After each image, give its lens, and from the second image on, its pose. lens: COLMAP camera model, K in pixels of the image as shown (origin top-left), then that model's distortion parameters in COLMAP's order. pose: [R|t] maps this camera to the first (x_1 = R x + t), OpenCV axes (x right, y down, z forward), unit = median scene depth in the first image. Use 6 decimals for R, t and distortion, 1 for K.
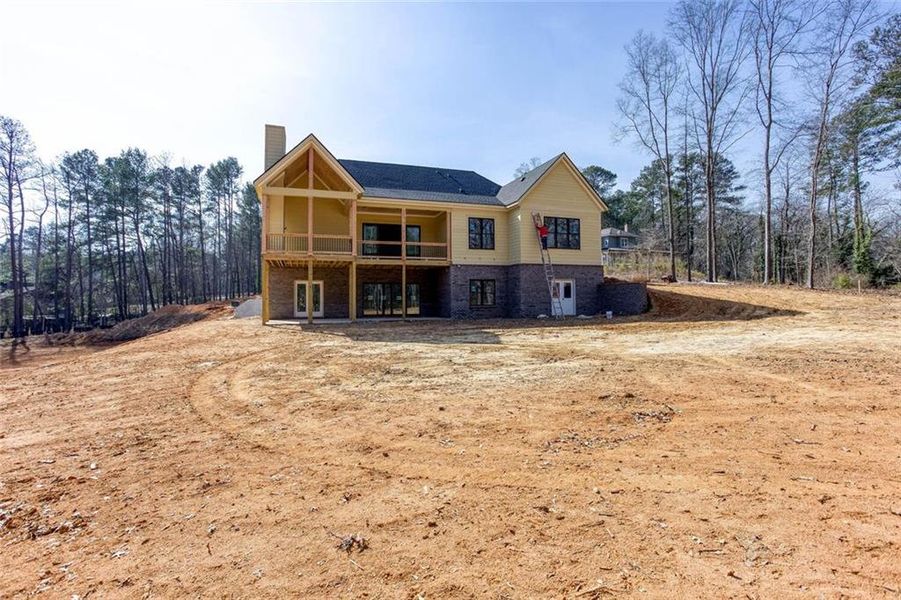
lens RADIAL K [[440.3, 0, 449.3], [0, 440.3, 297.9], [0, 0, 1]] dist [-0.029689, 0.001031]
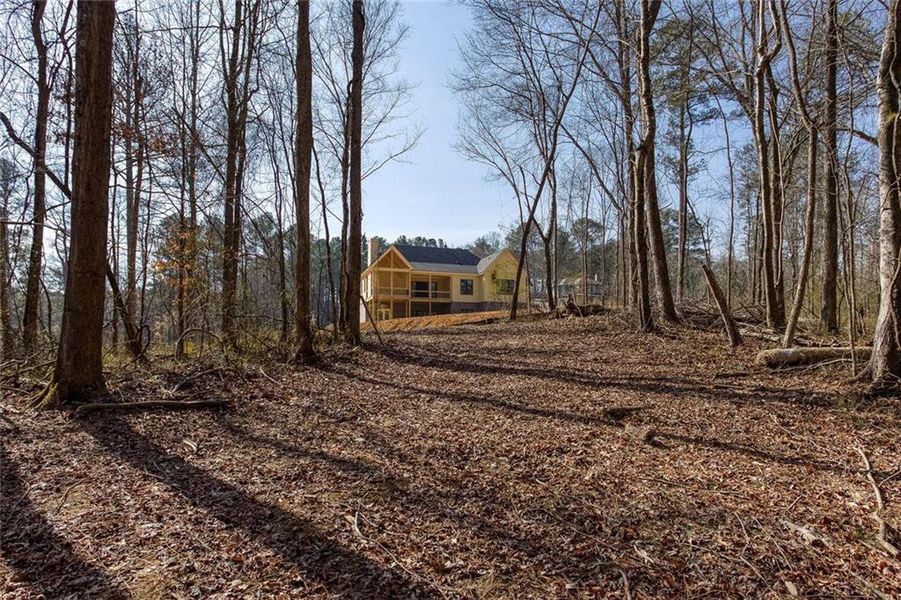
lens RADIAL K [[440.3, 0, 449.3], [0, 440.3, 297.9], [0, 0, 1]] dist [-0.029689, 0.001031]
pose [[0.999775, 0.014623, -0.015385, 0.024367], [-0.015952, 0.995797, -0.090185, 0.096817], [0.014002, 0.090410, 0.995806, -1.111821]]
